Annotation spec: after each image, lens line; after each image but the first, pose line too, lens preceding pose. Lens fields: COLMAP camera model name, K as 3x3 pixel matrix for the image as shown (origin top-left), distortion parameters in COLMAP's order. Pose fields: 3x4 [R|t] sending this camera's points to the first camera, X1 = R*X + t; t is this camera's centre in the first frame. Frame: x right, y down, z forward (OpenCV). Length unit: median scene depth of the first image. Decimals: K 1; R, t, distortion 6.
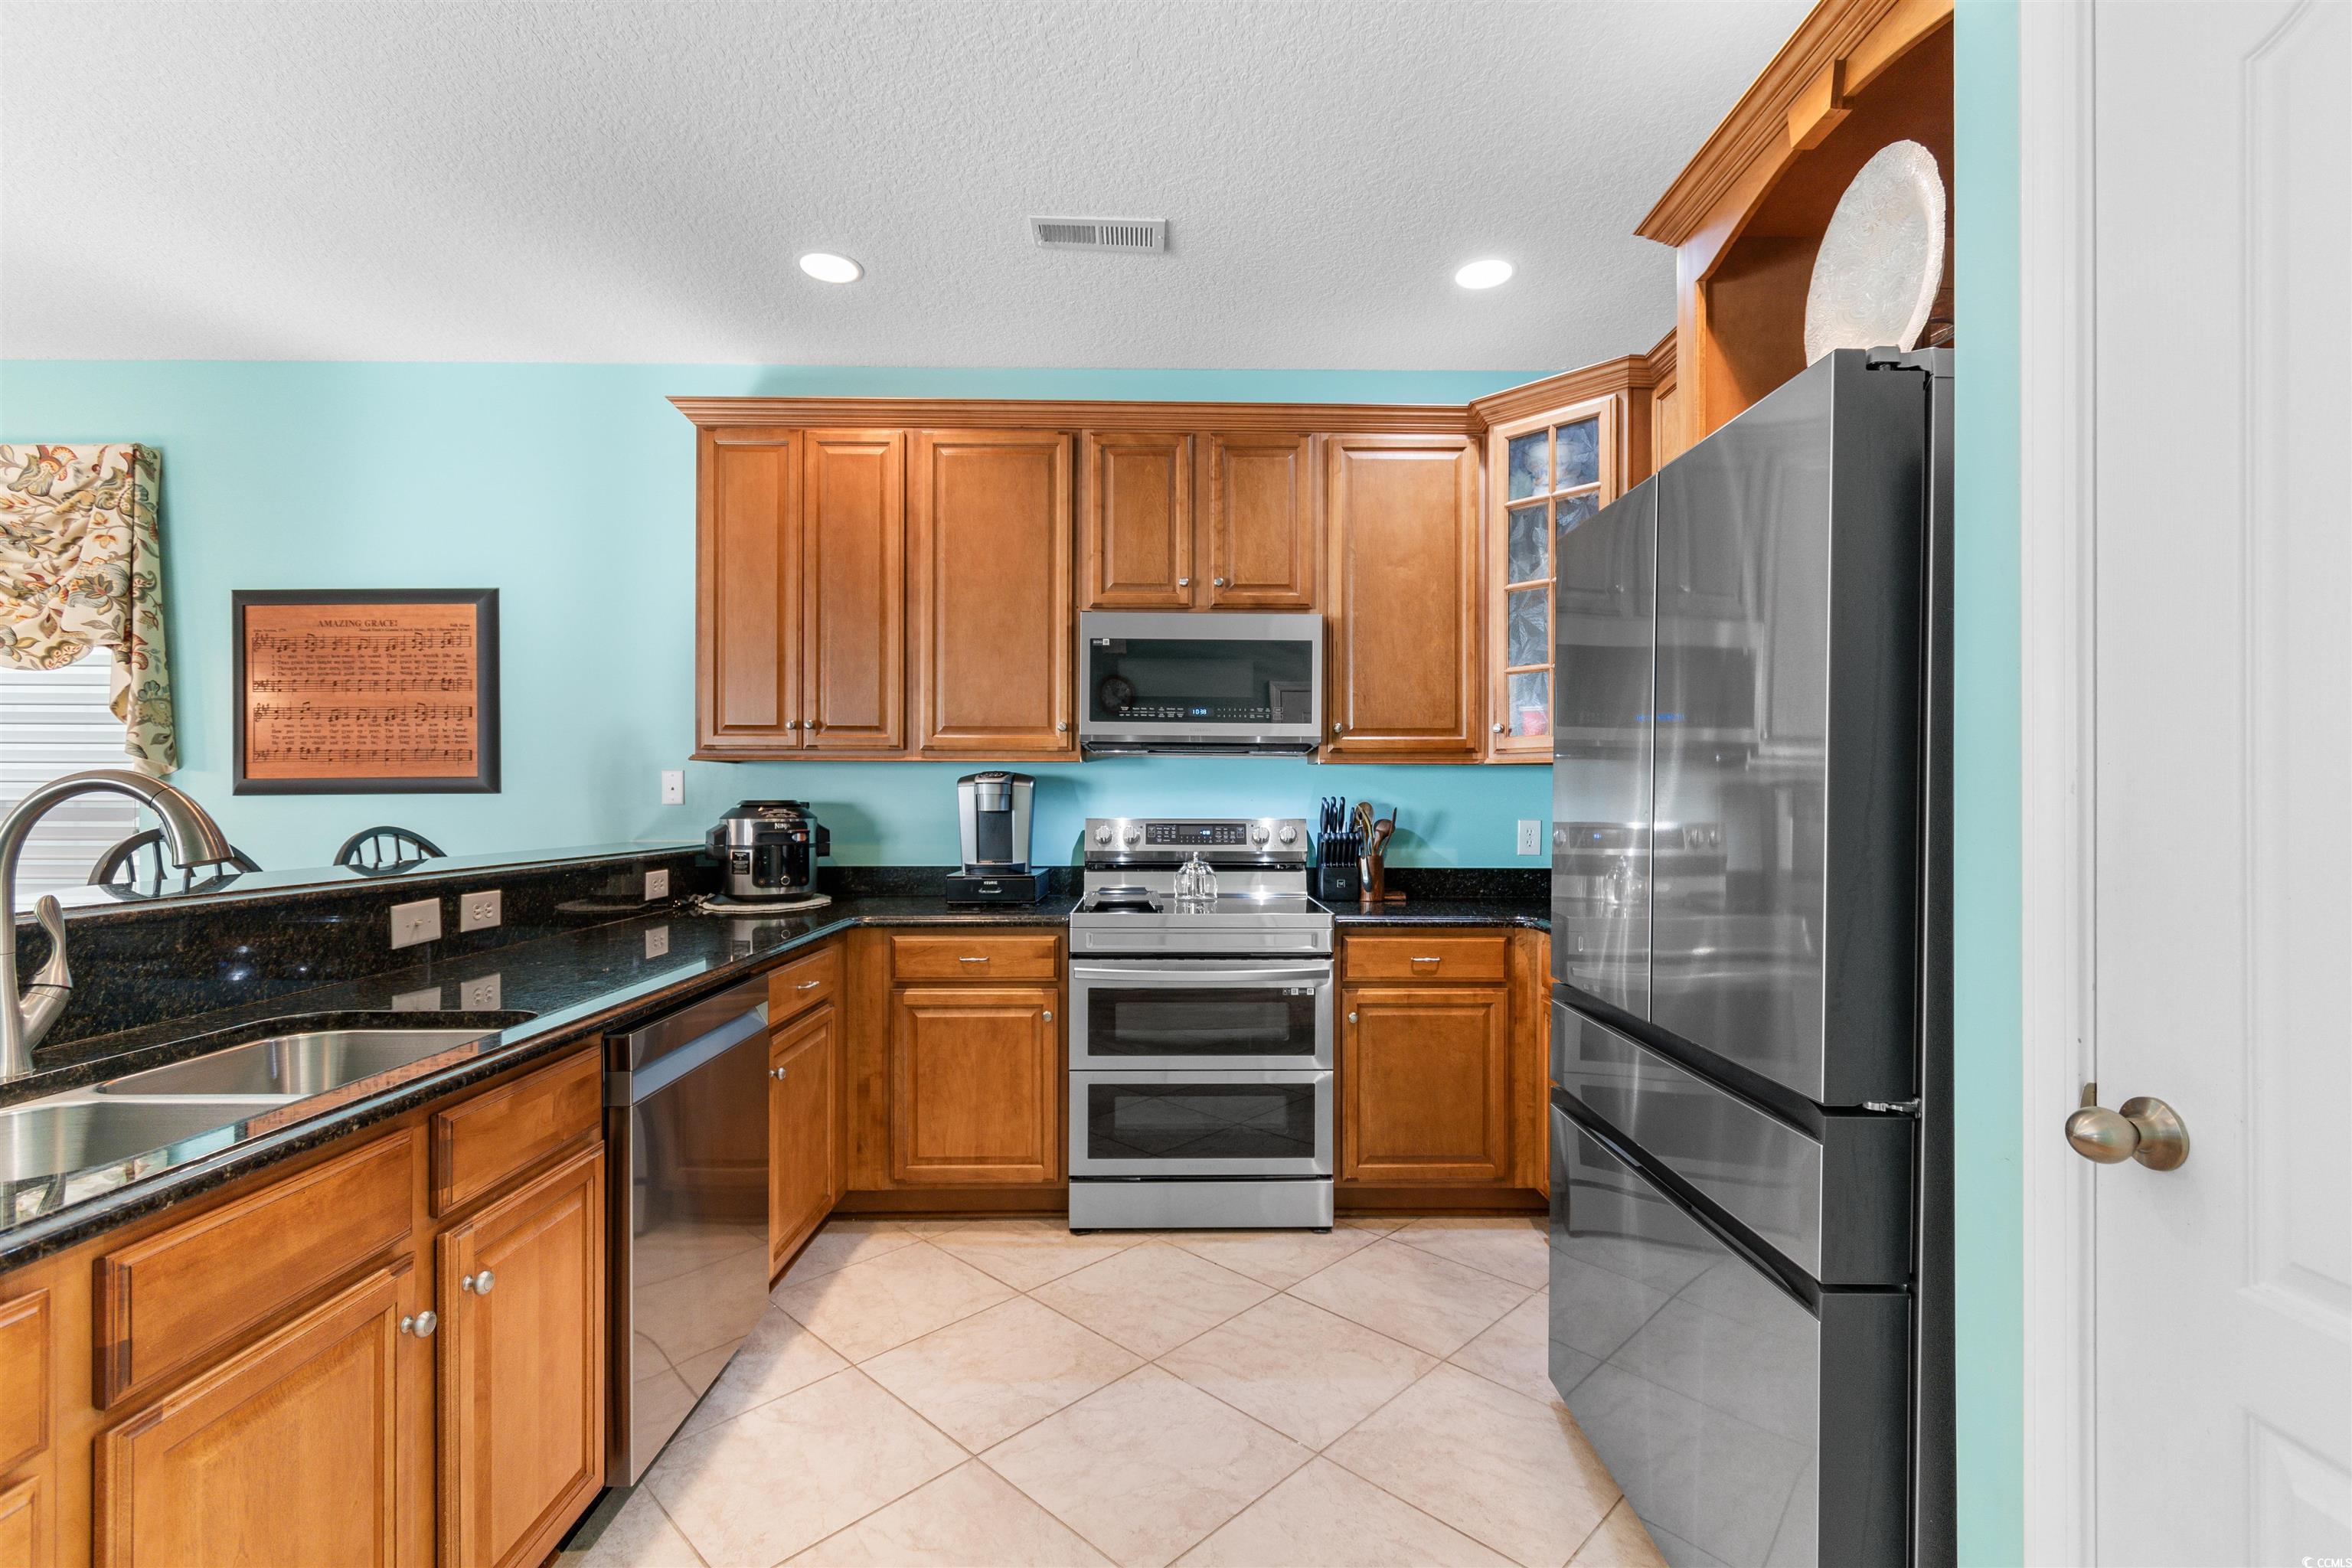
lens RADIAL K [[1030.5, 0, 1186.1], [0, 1030.5, 795.4], [0, 0, 1]] dist [-0.000315, -0.000432]
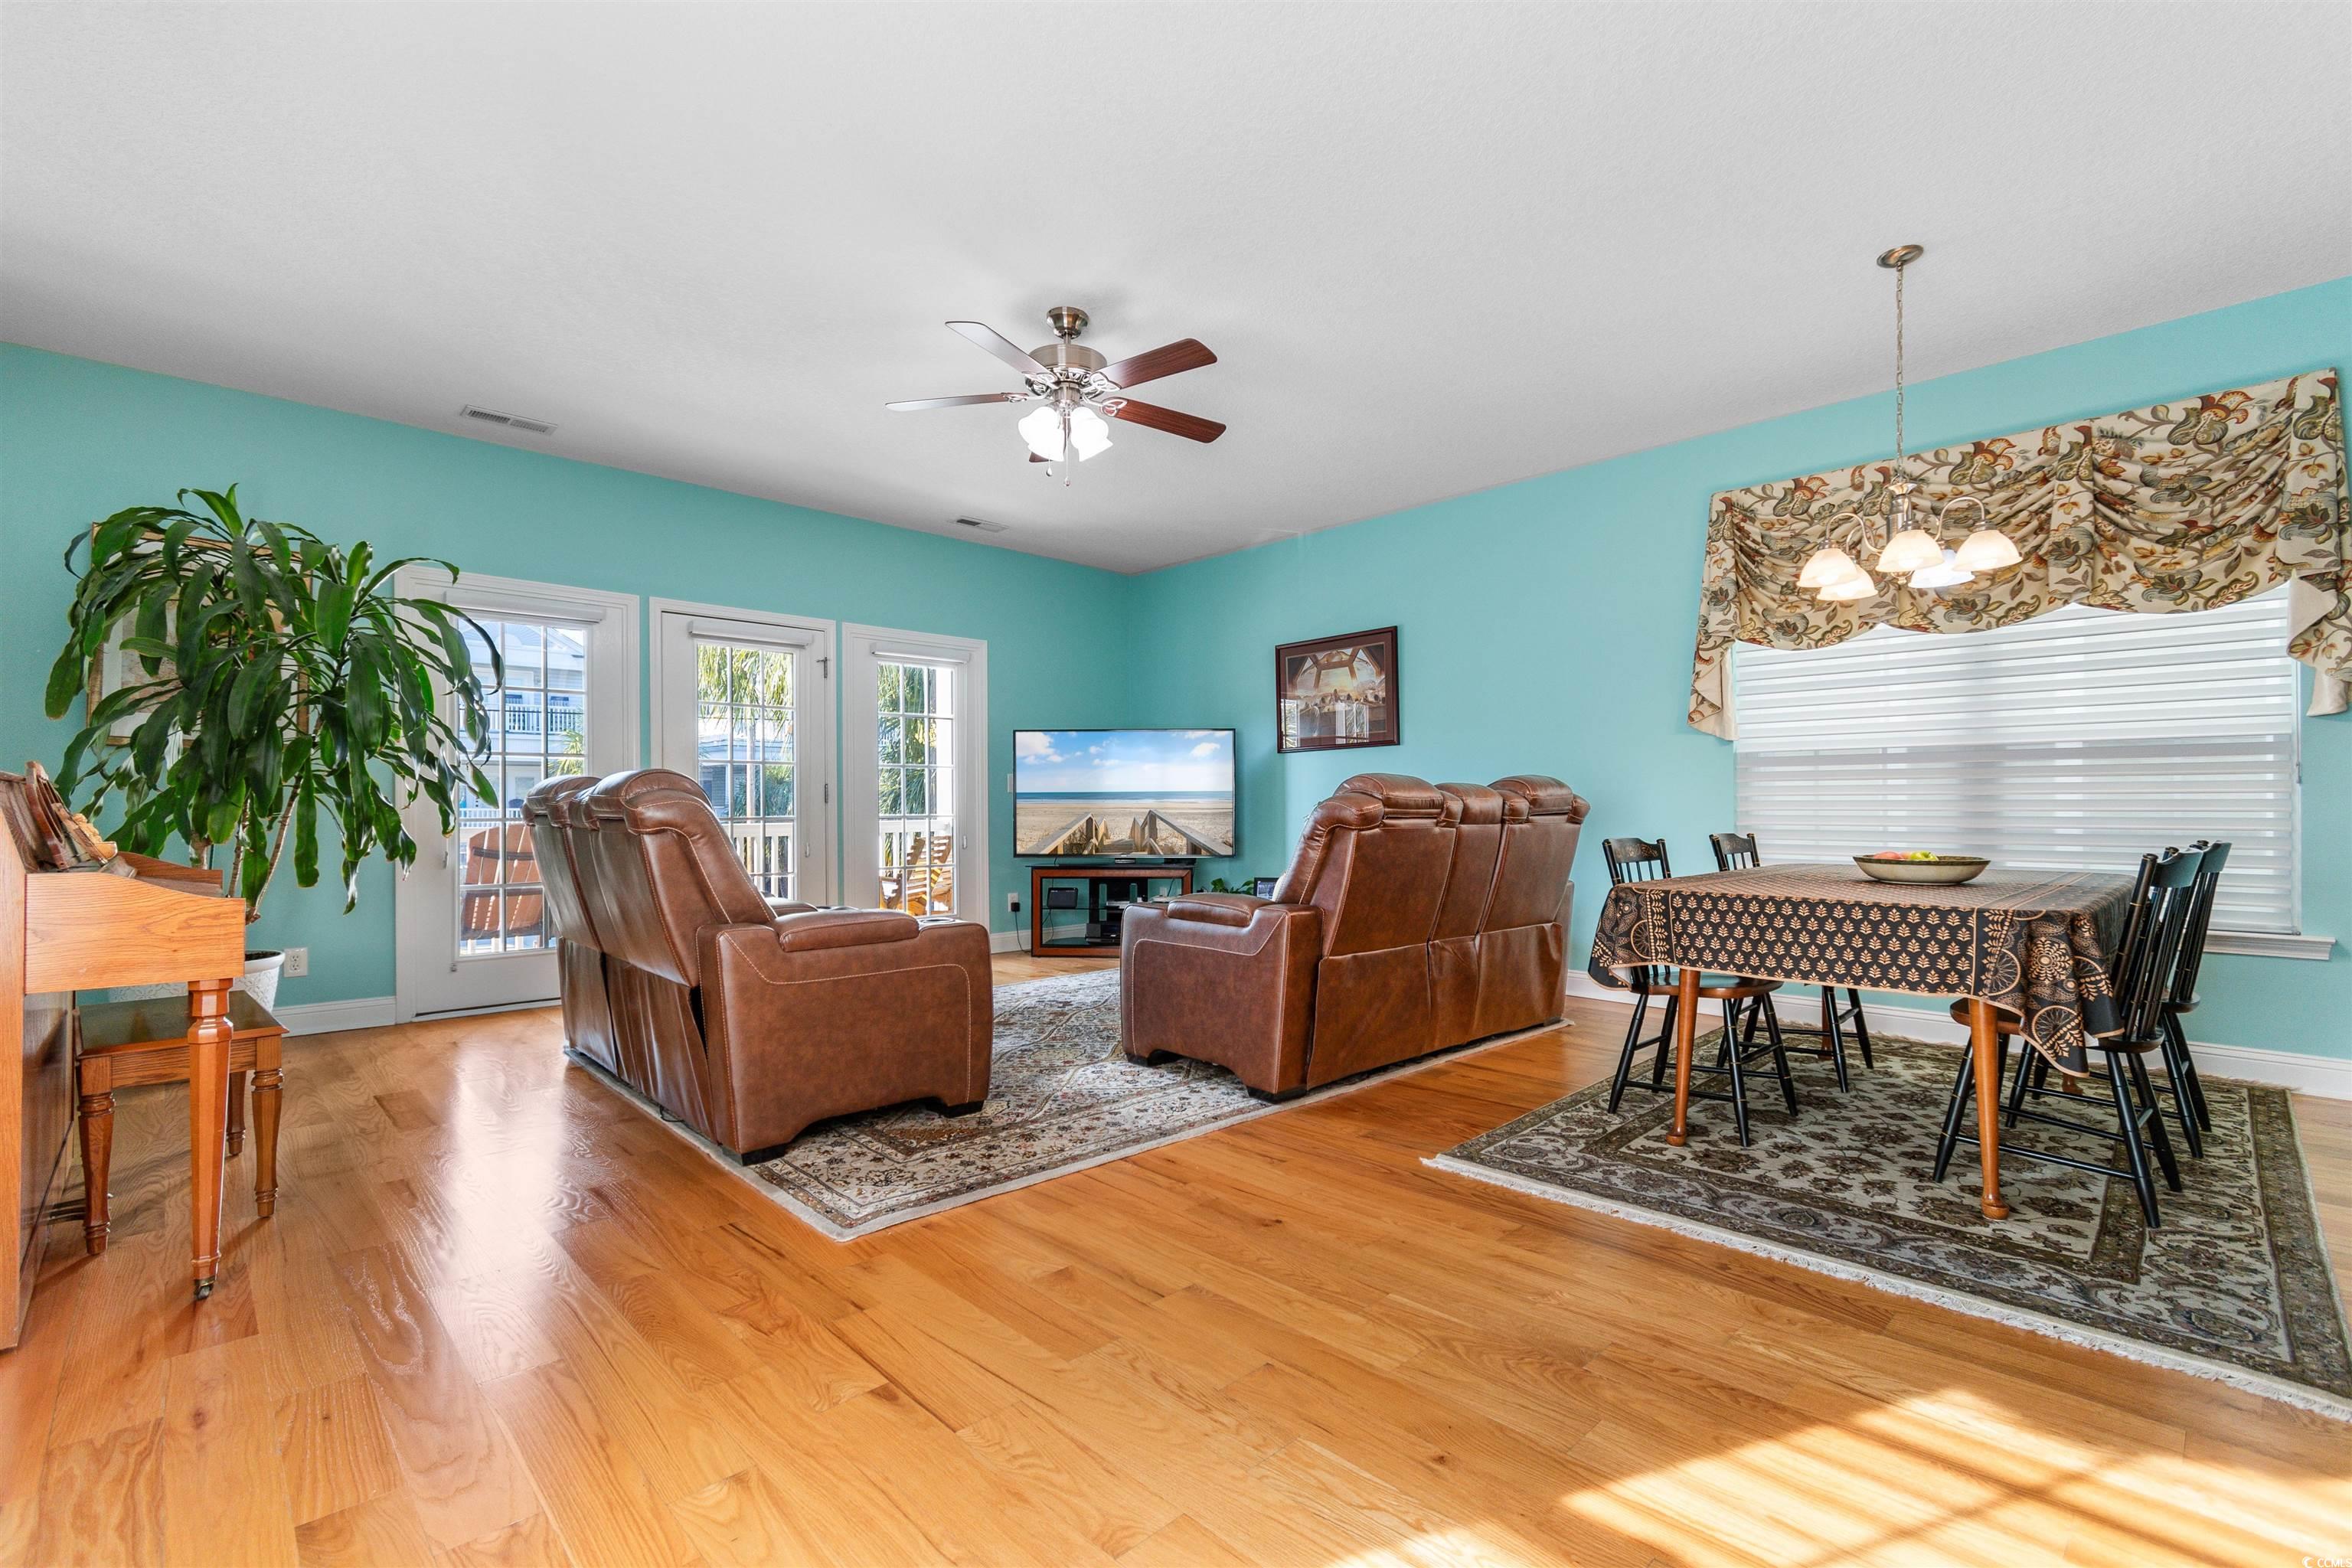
lens RADIAL K [[1046.5, 0, 1176.0], [0, 1046.5, 784.0], [0, 0, 1]] dist [-0.000196, -0.000530]
pose [[0.675643, -0.019541, -0.736970, -1.146114], [0.009329, 0.999795, -0.017957, 0.069264], [0.737170, 0.005258, 0.675687, -0.533229]]
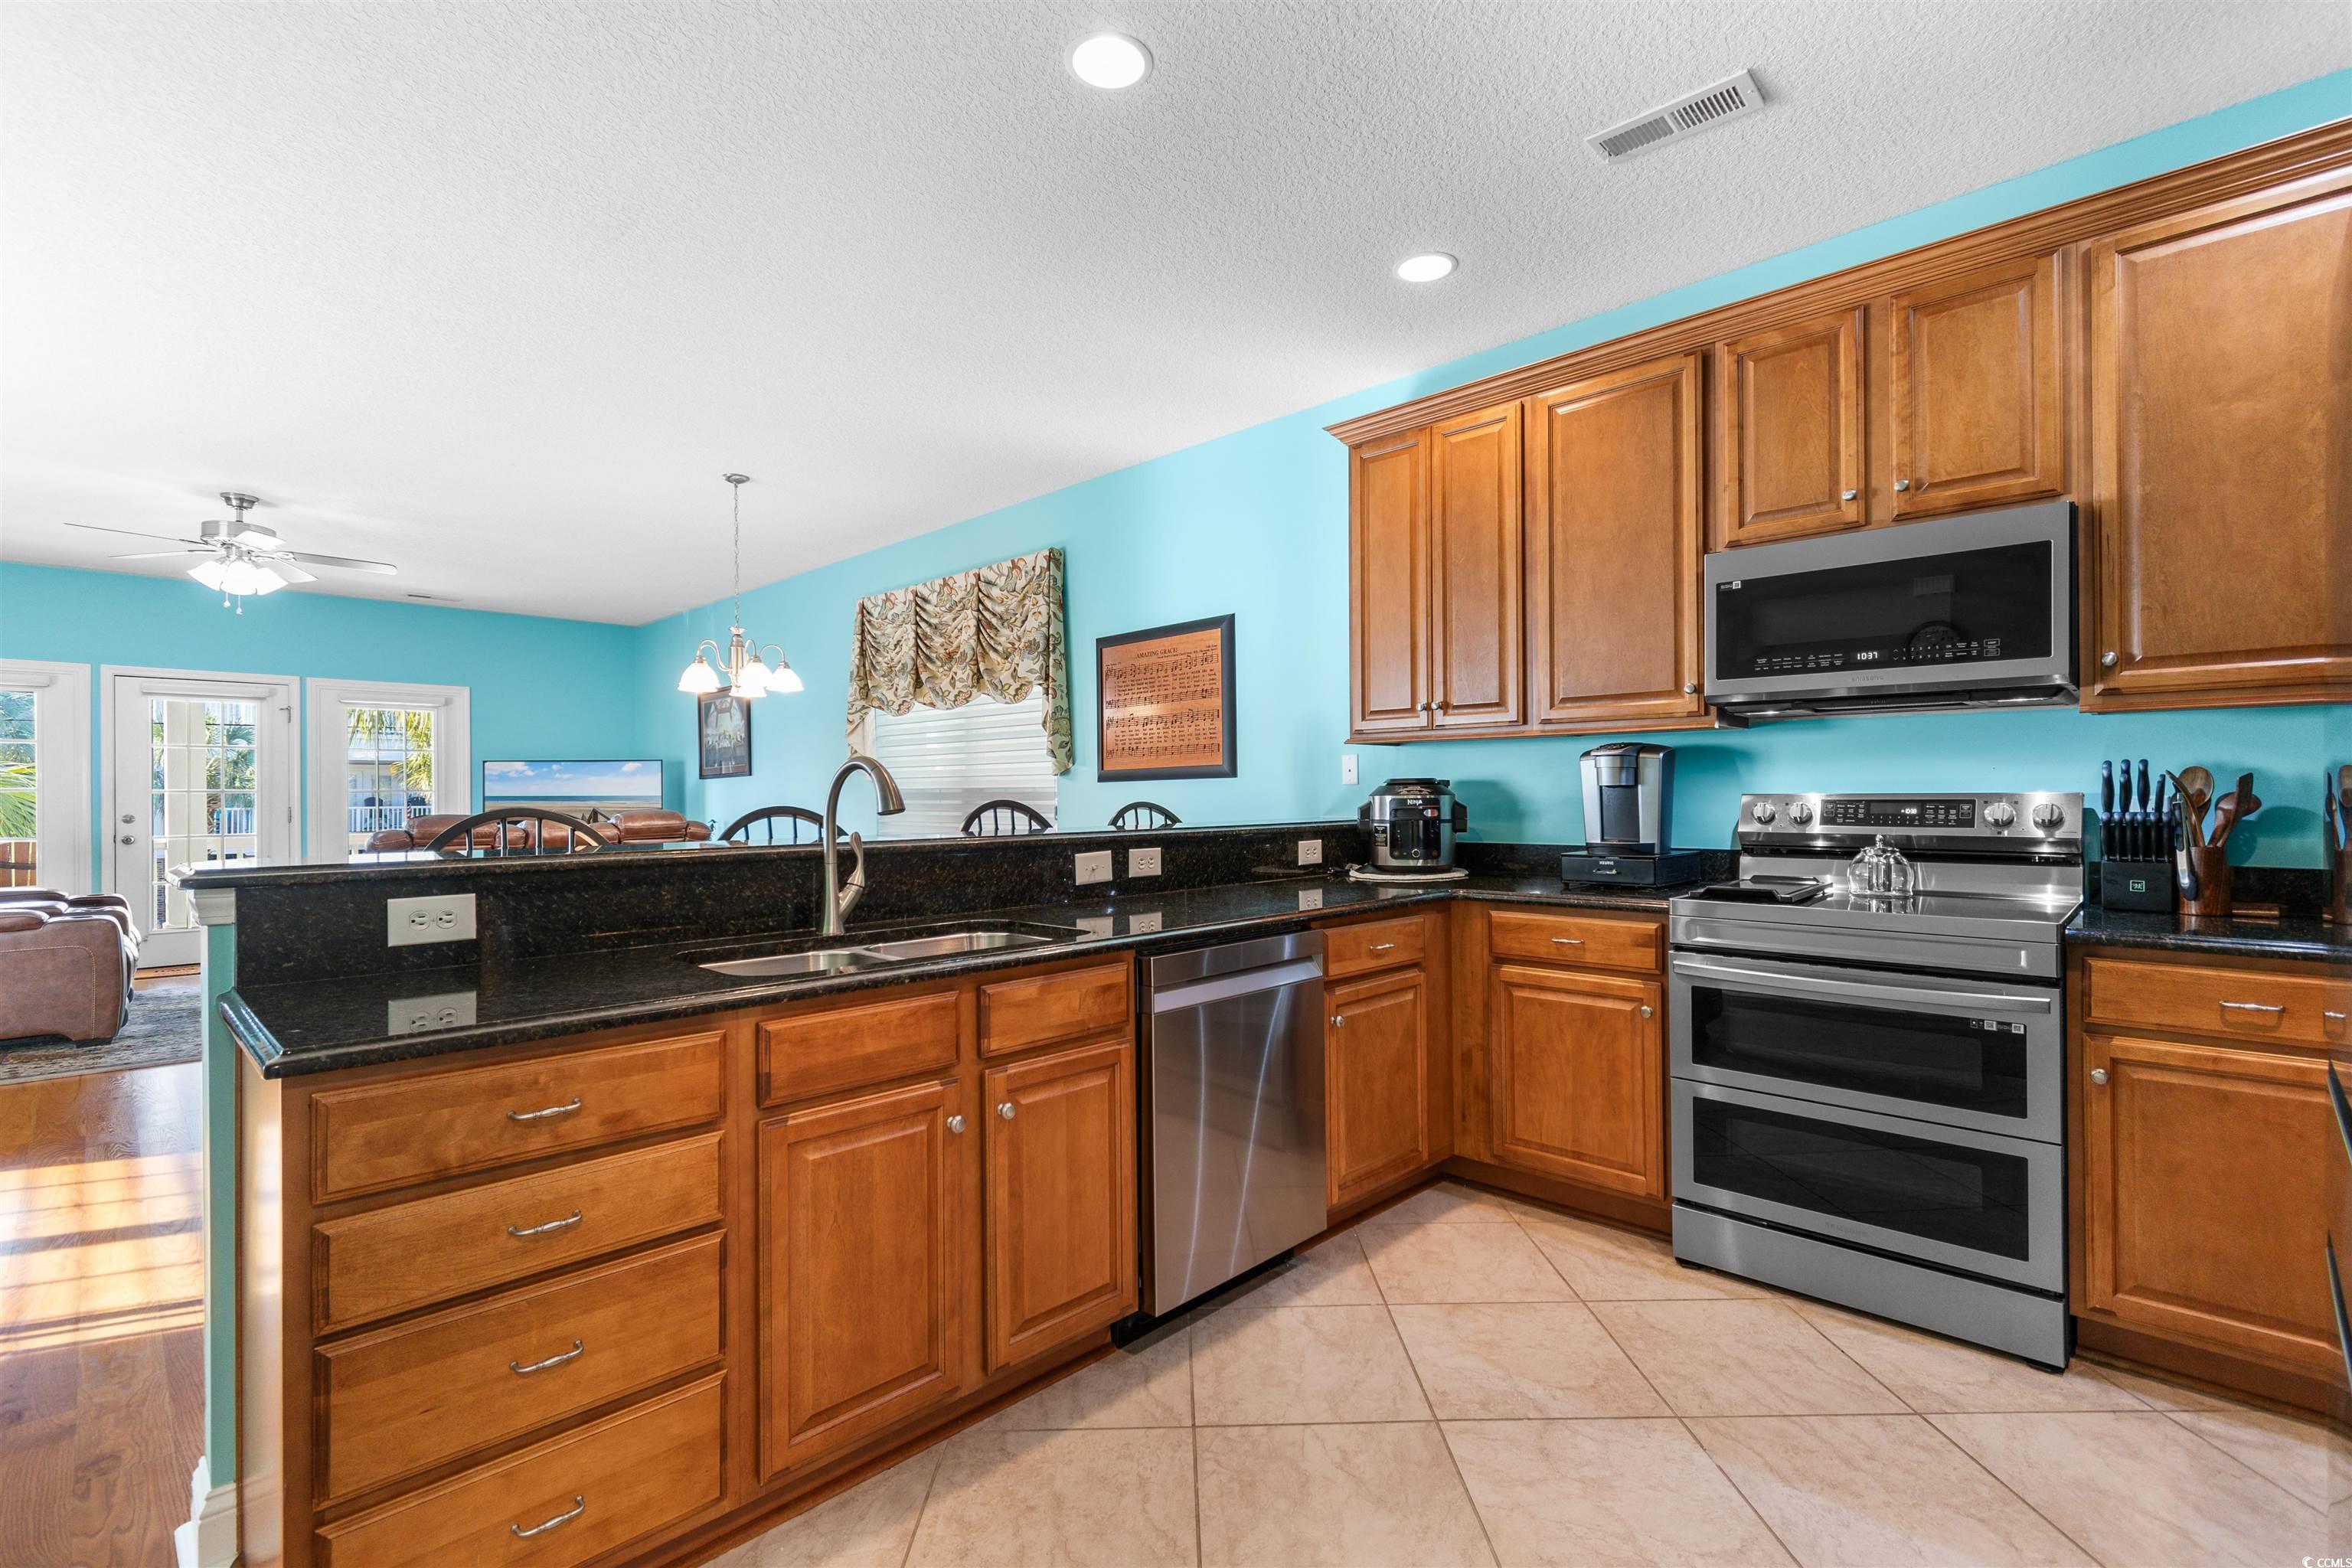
lens RADIAL K [[1046.5, 0, 1176.0], [0, 1046.5, 784.0], [0, 0, 1]] dist [-0.000196, -0.000530]
pose [[0.705268, -0.013646, -0.708809, 0.200920], [0.013164, 0.999894, -0.006152, 0.014277], [0.708819, -0.004992, 0.705373, 0.060633]]
